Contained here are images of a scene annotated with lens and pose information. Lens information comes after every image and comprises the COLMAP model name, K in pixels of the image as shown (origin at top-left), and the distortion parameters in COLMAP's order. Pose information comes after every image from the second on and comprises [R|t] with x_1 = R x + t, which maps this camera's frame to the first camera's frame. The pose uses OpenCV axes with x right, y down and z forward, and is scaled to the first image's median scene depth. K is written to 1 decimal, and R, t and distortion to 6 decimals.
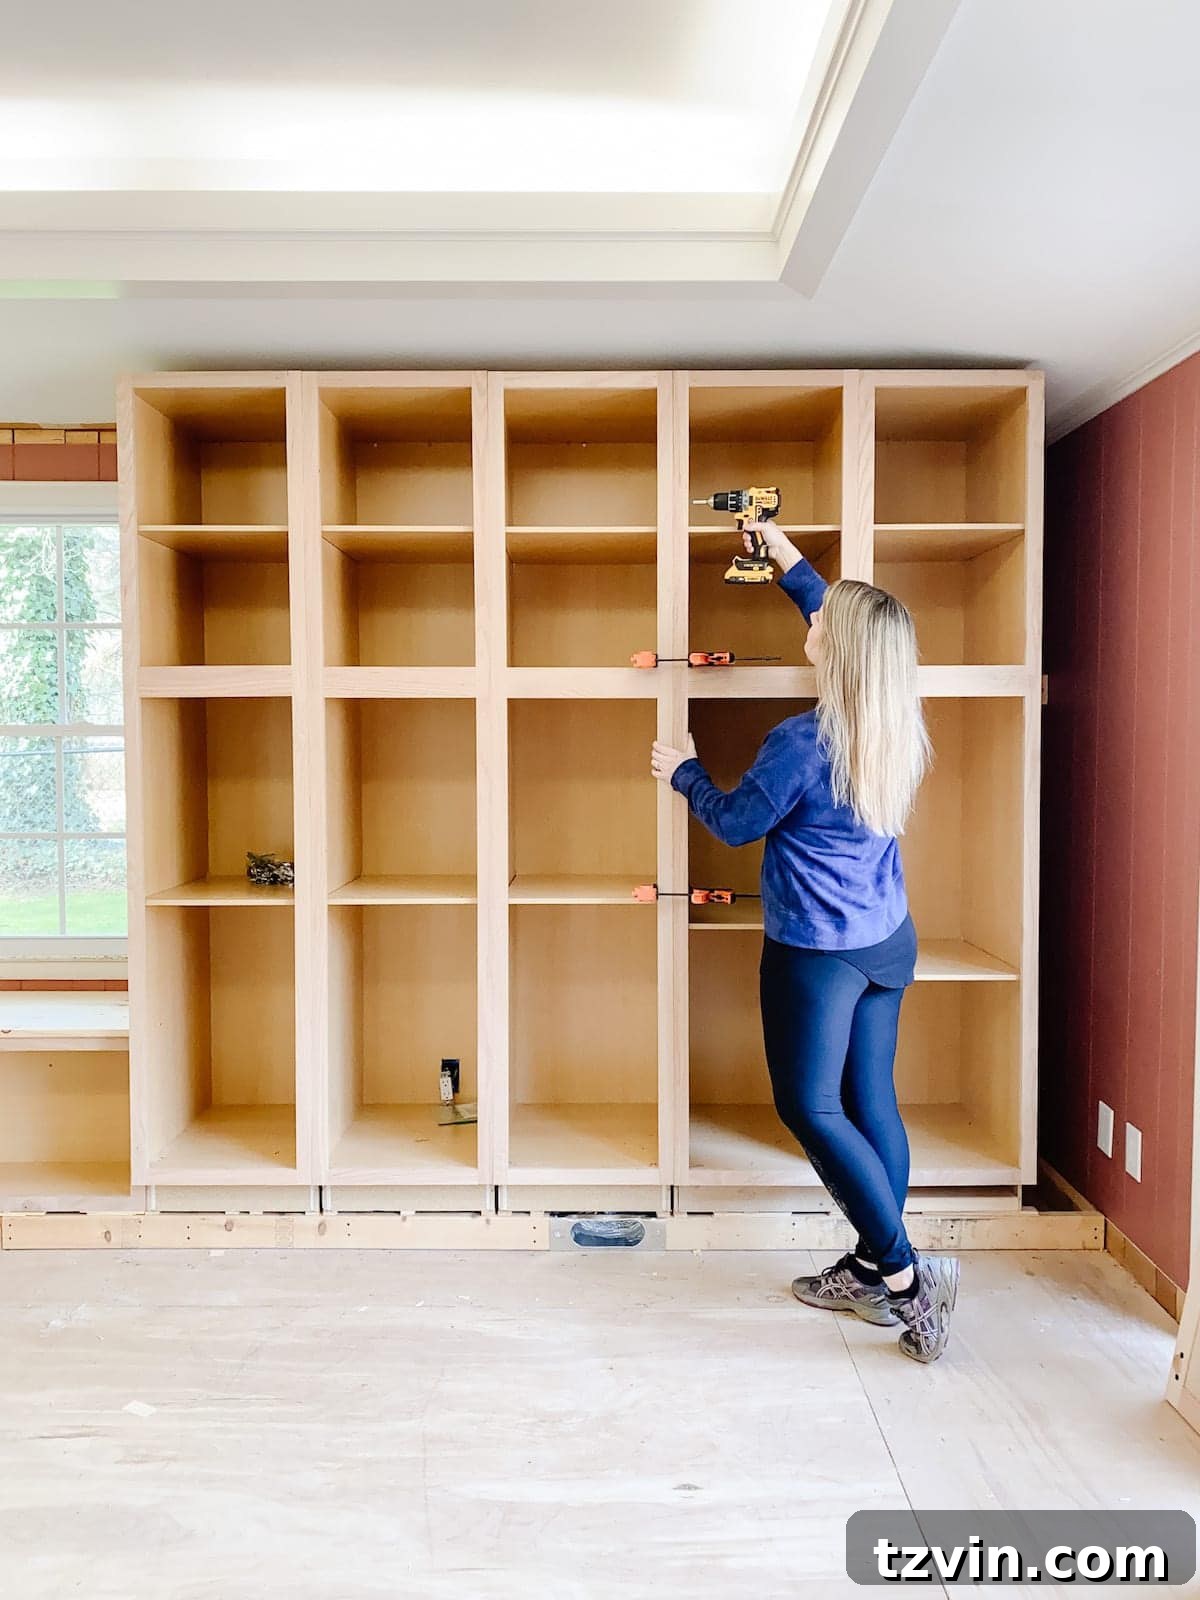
lens RADIAL K [[1235.3, 0, 600.0], [0, 1235.3, 800.0], [0, 0, 1]] dist [-0.003218, 0.003403]
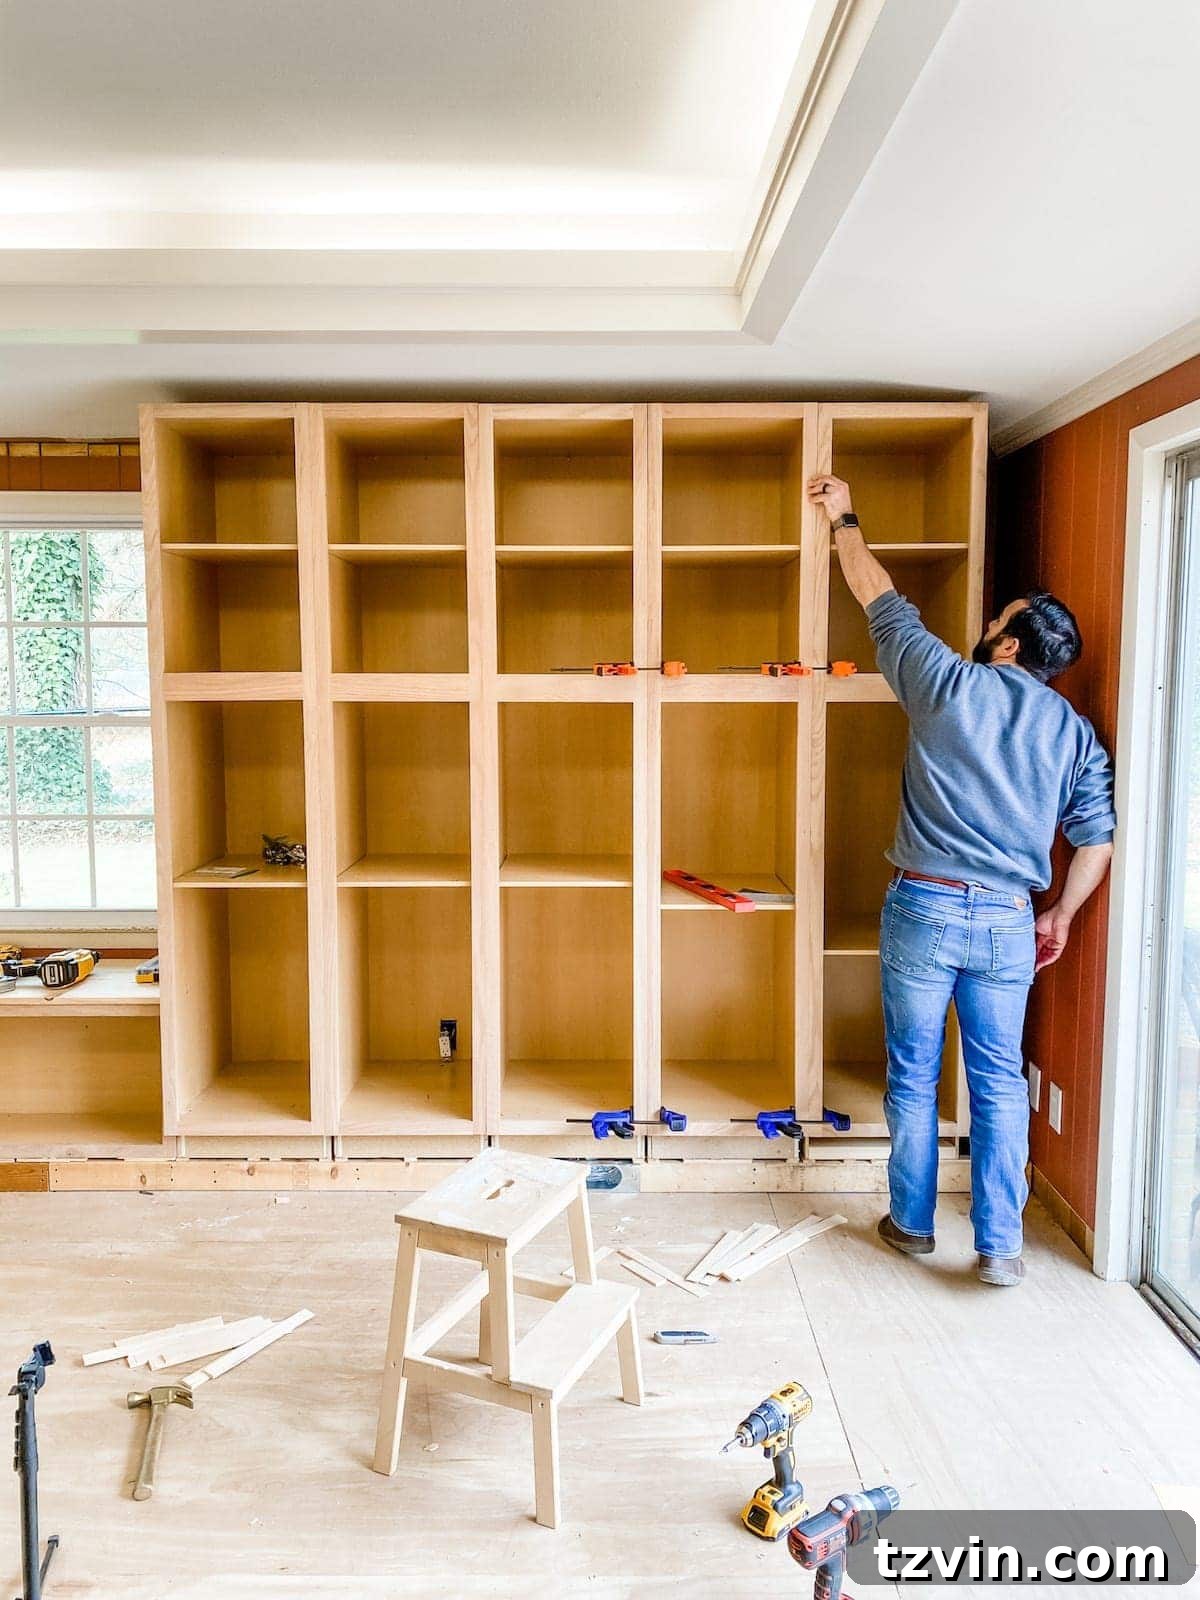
lens RADIAL K [[1235.3, 0, 600.0], [0, 1235.3, 800.0], [0, 0, 1]] dist [-0.003218, 0.003403]
pose [[0.999999, 0.001223, -0.000165, 0.016079], [-0.001214, 0.998751, 0.049947, -0.048260], [0.000225, -0.049947, 0.998752, -0.103909]]
